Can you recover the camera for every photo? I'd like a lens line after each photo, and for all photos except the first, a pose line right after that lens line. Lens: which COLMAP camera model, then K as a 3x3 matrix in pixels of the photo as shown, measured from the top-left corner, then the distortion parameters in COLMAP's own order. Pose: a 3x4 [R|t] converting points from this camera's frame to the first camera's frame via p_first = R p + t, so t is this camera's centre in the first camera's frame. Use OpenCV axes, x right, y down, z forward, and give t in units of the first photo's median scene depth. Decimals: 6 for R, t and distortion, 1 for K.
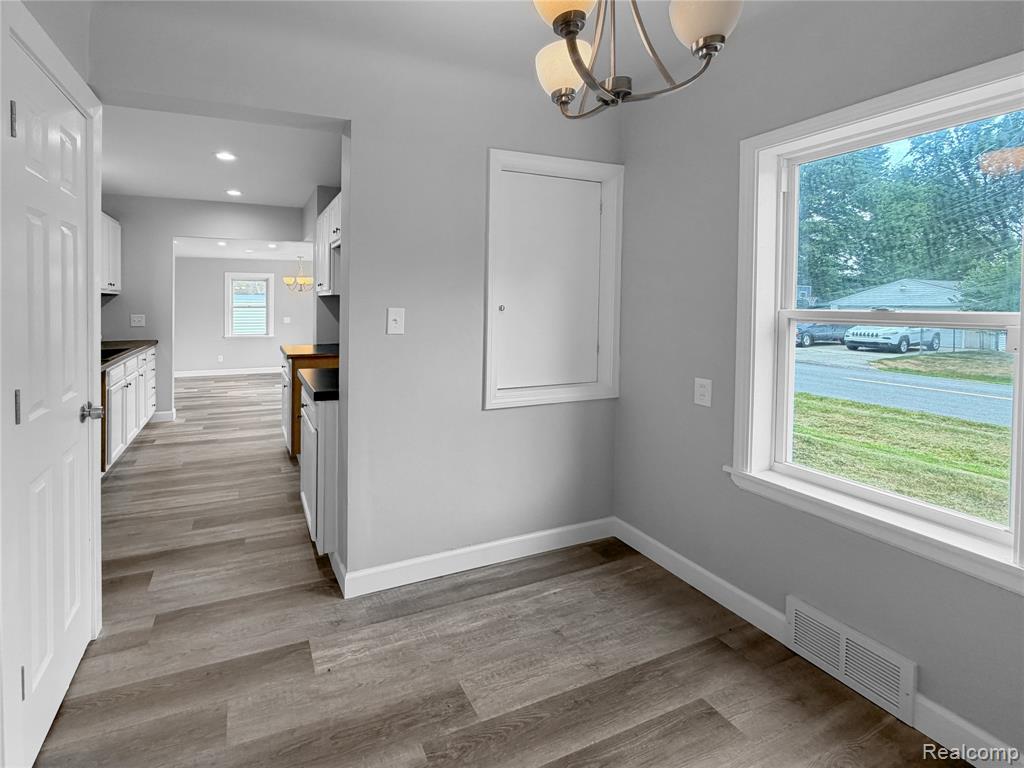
lens RADIAL K [[439.3, 0, 511.5], [0, 439.3, 388.2], [0, 0, 1]] dist [-0.000921, 0.000248]
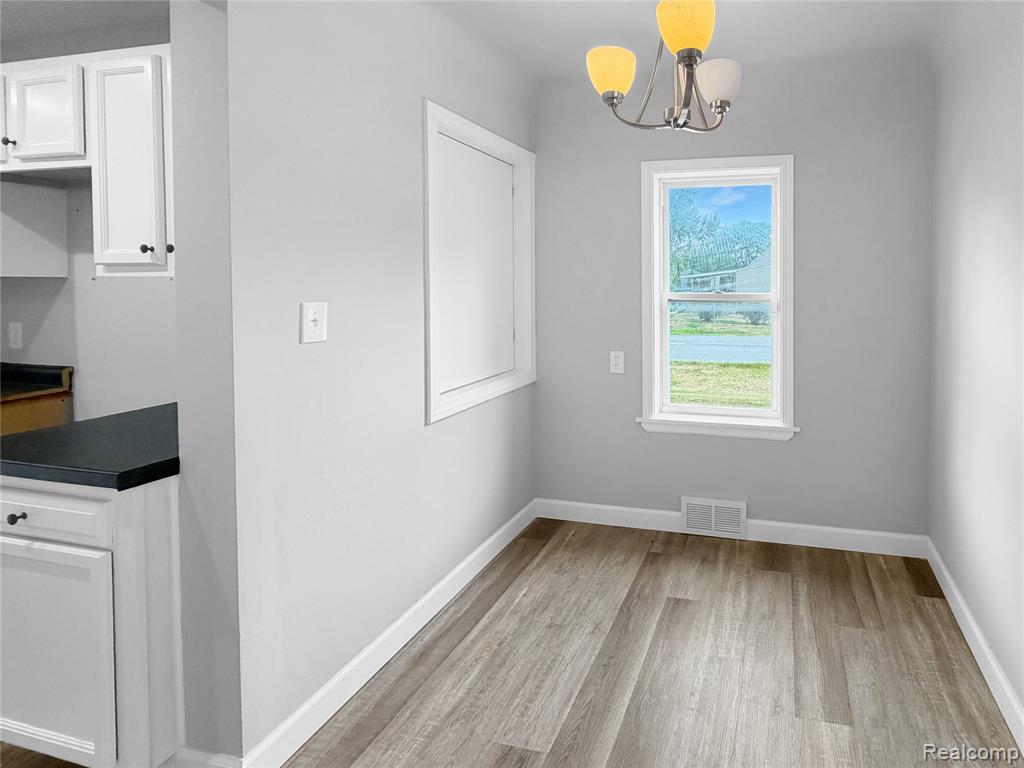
lens RADIAL K [[517.8, 0, 512.0], [0, 517.8, 384.0], [0, 0, 1]] dist [0.005669, 0.000390]
pose [[0.593847, -0.164246, 0.787635, -0.779781], [0.152547, 0.984170, 0.090215, -0.094527], [-0.789984, 0.066578, 0.609501, 0.329780]]
